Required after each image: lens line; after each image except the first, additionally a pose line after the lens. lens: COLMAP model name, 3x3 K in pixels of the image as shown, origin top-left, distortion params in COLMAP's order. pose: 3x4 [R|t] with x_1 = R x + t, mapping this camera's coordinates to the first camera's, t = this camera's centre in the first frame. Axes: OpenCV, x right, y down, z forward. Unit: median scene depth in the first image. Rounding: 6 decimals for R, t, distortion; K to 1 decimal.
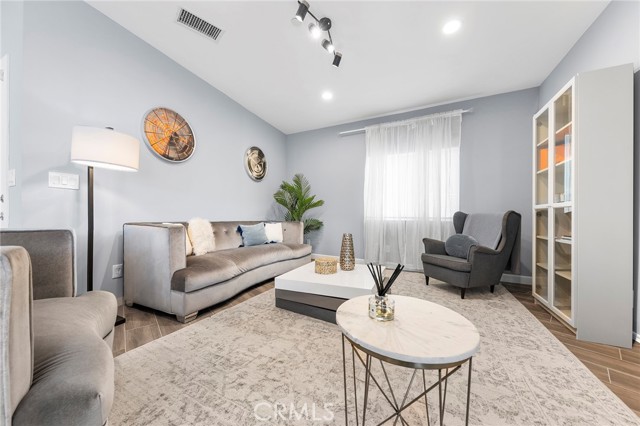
lens RADIAL K [[203.4, 0, 334.0], [0, 203.4, 216.2], [0, 0, 1]] dist [0.007410, -0.000043]
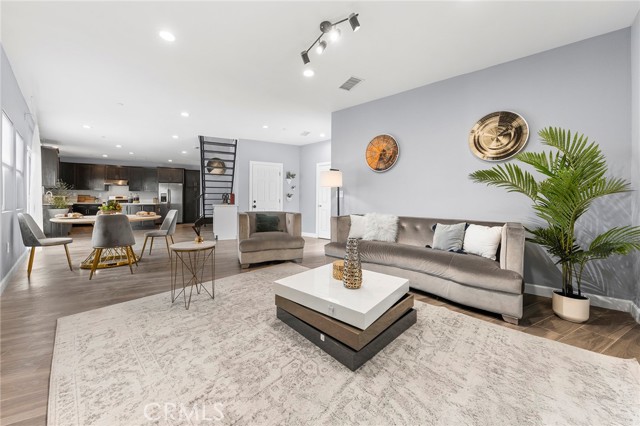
lens RADIAL K [[244.4, 0, 315.4], [0, 244.4, 201.9], [0, 0, 1]] dist [0.006894, 0.000122]
pose [[-0.310343, -0.013253, -0.950532, 0.917050], [-0.012634, 0.999872, -0.009816, -0.040058], [0.950541, 0.008962, -0.310471, 1.088355]]
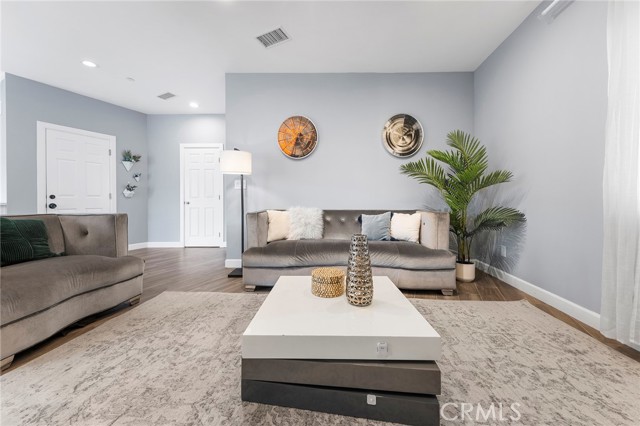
lens RADIAL K [[245.8, 0, 335.2], [0, 245.8, 202.6], [0, 0, 1]] dist [0.004718, -0.001722]
pose [[0.375341, -0.010186, -0.926831, 0.608794], [0.009685, 0.999928, -0.007067, -0.000471], [0.926836, -0.006324, 0.375413, 0.660716]]
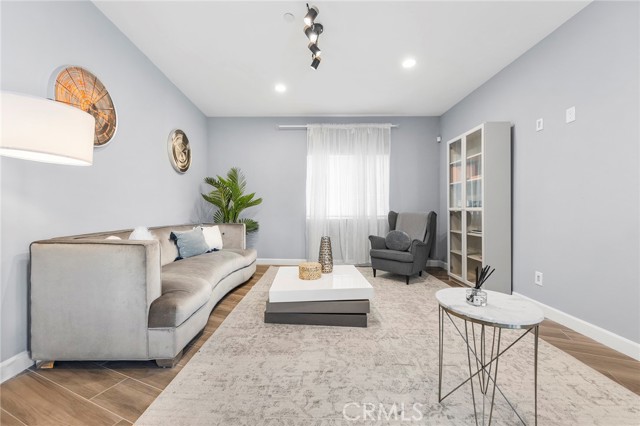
lens RADIAL K [[221.7, 0, 316.5], [0, 221.7, 209.6], [0, 0, 1]] dist [0.003013, -0.000844]
pose [[0.916554, -0.007881, 0.399833, -0.391507], [0.008248, 0.999966, 0.000803, -0.047141], [-0.399825, 0.002562, 0.916588, 0.008088]]
